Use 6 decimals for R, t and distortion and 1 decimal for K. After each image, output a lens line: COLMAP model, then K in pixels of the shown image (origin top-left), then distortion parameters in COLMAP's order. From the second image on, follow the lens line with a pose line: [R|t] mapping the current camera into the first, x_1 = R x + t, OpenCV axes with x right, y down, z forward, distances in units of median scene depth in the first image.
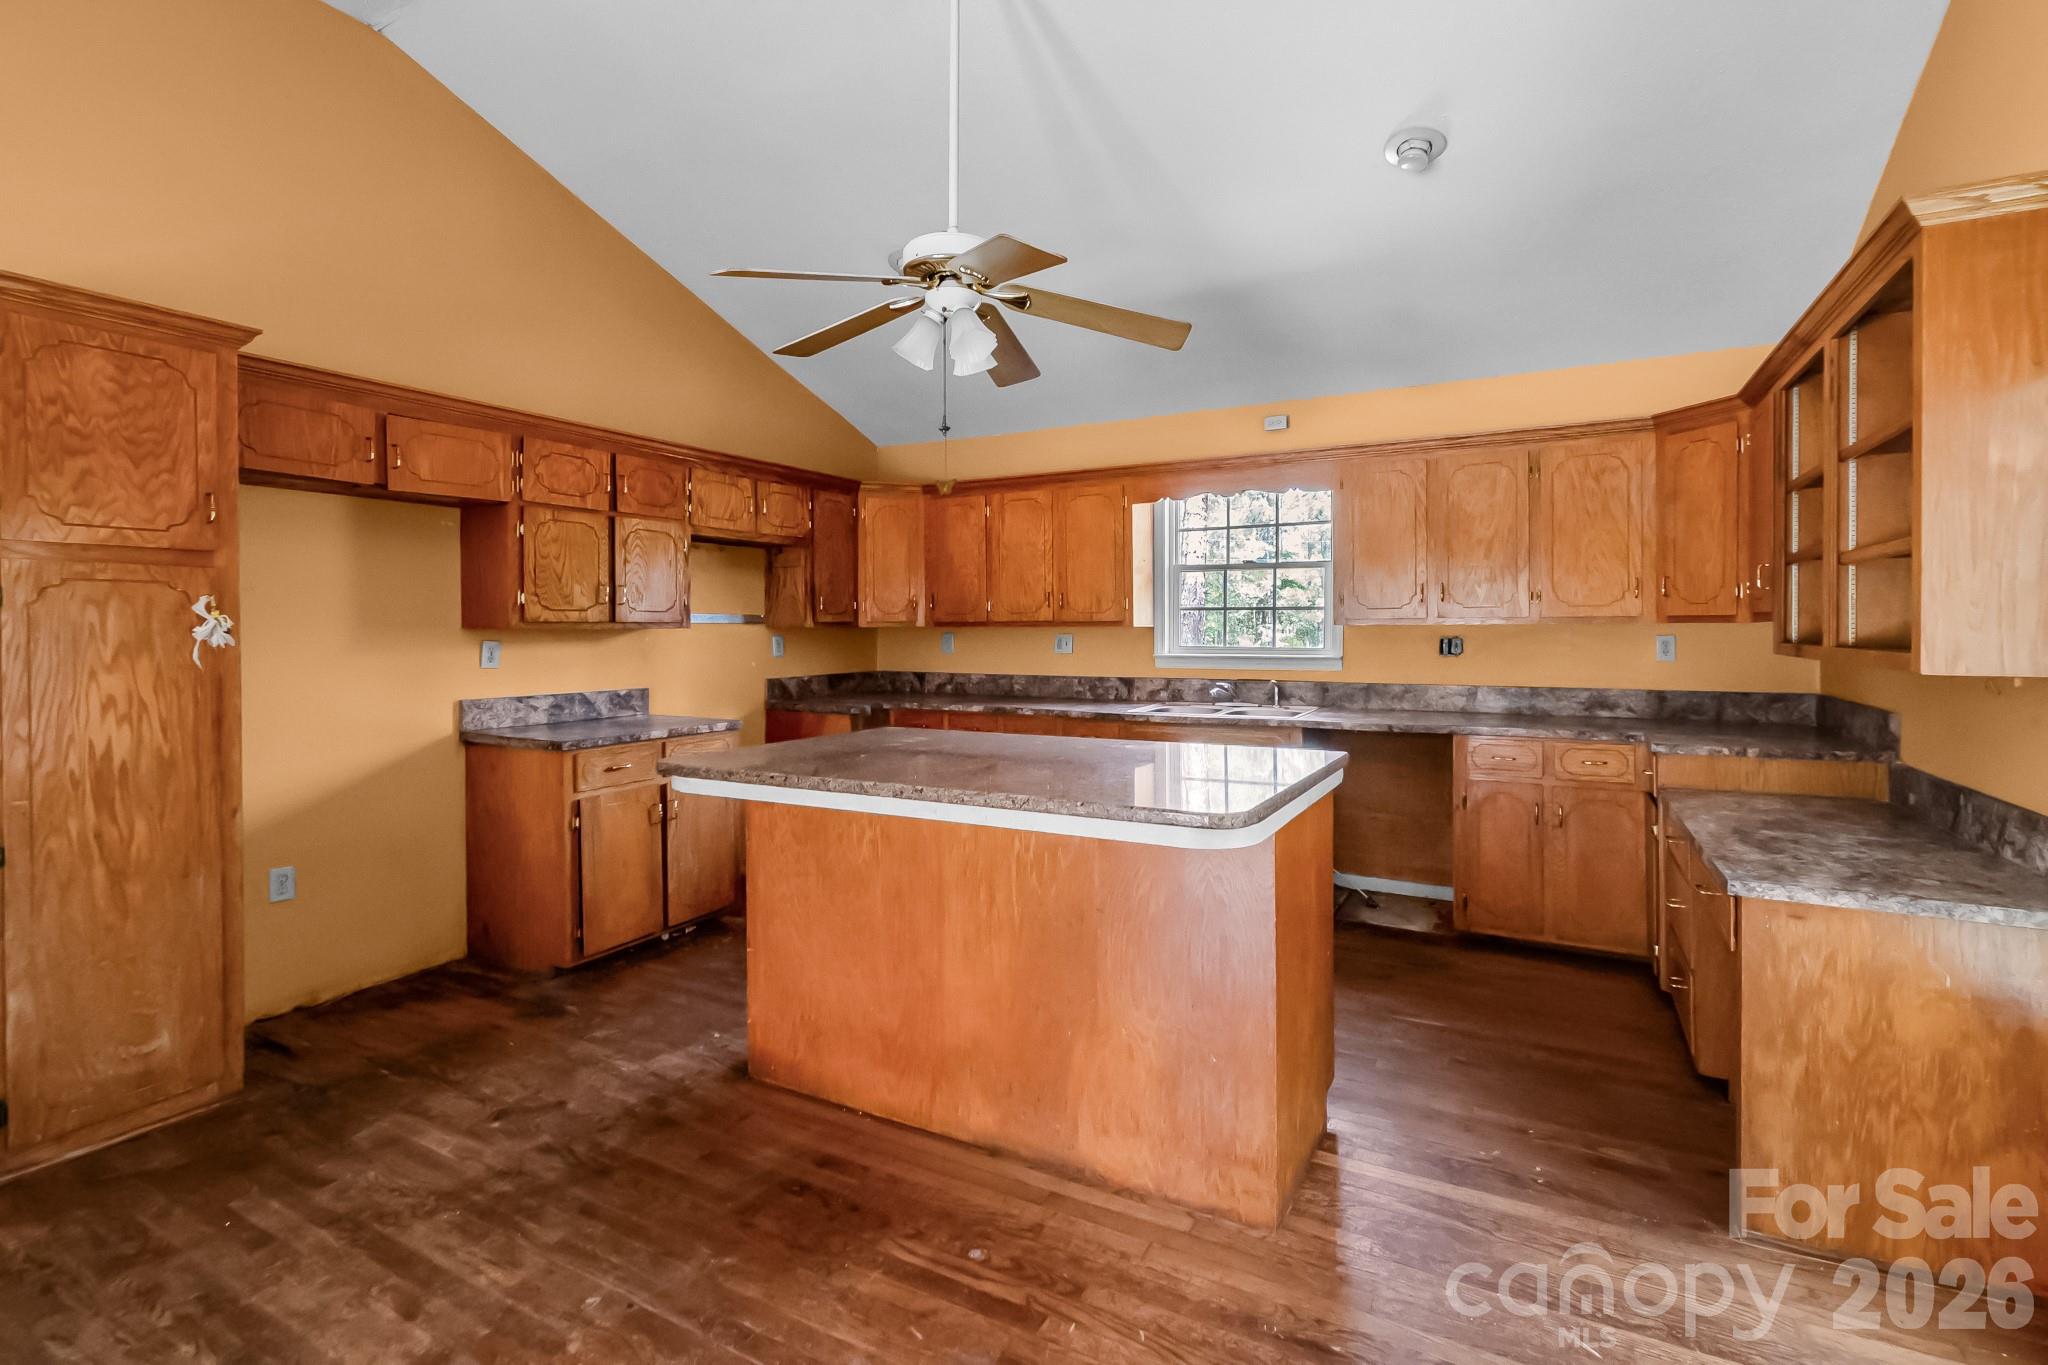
lens RADIAL K [[930.8, 0, 1047.7], [0, 930.8, 633.4], [0, 0, 1]] dist [0.008351, -0.003482]
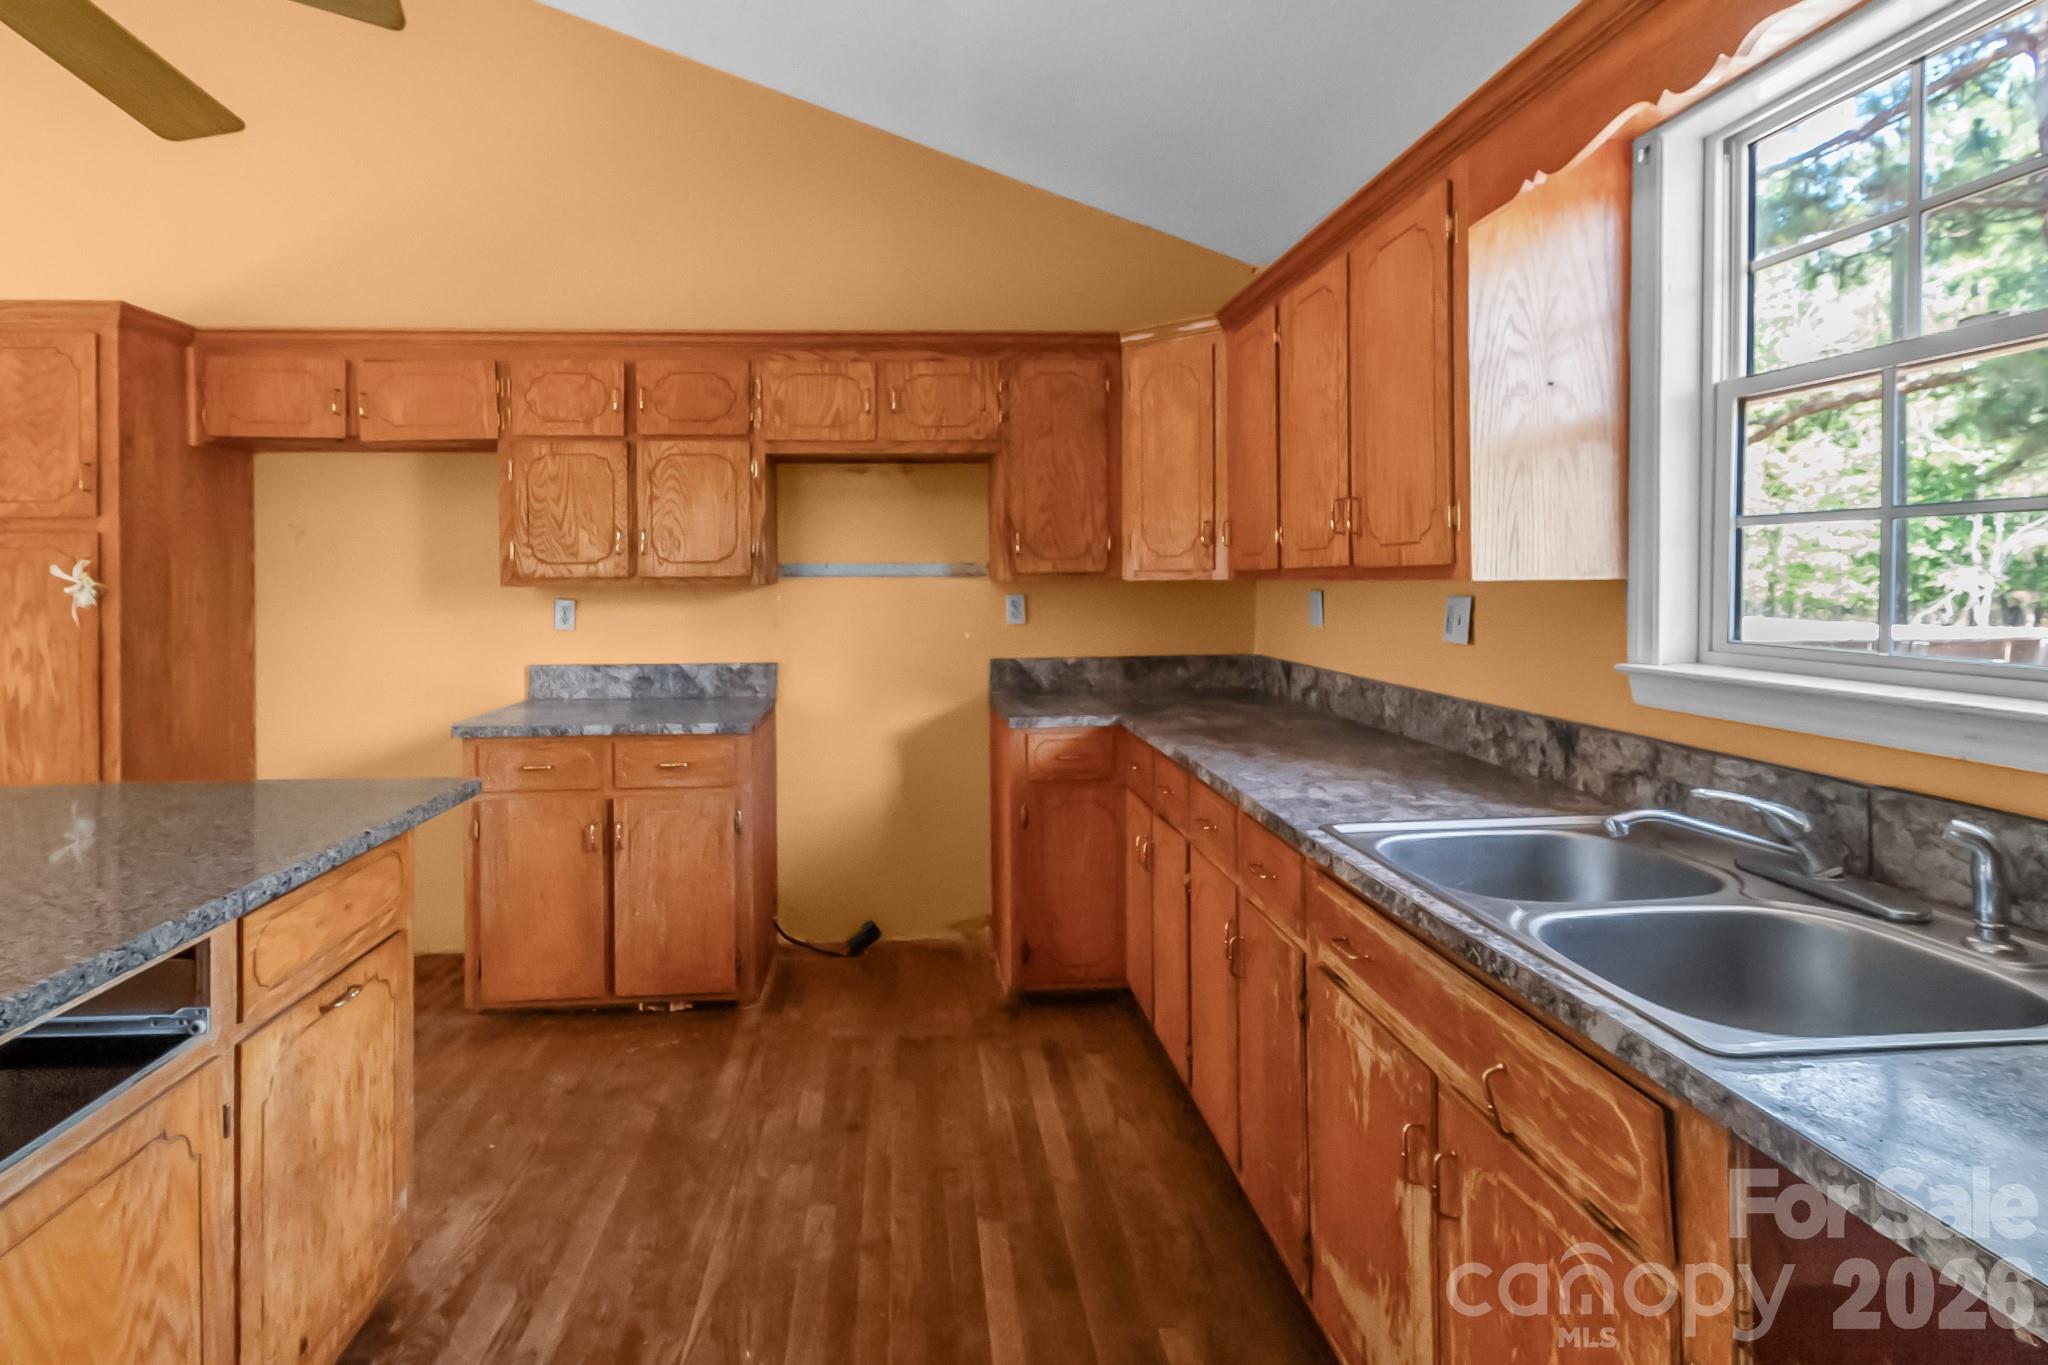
lens RADIAL K [[991.2, 0, 975.0], [0, 991.2, 587.0], [0, 0, 1]] dist [0.004228, -0.000400]
pose [[0.519252, 0.004860, -0.854607, 0.401980], [0.000664, 0.999981, 0.006090, -0.009211], [0.854621, -0.003730, 0.519239, 0.839408]]
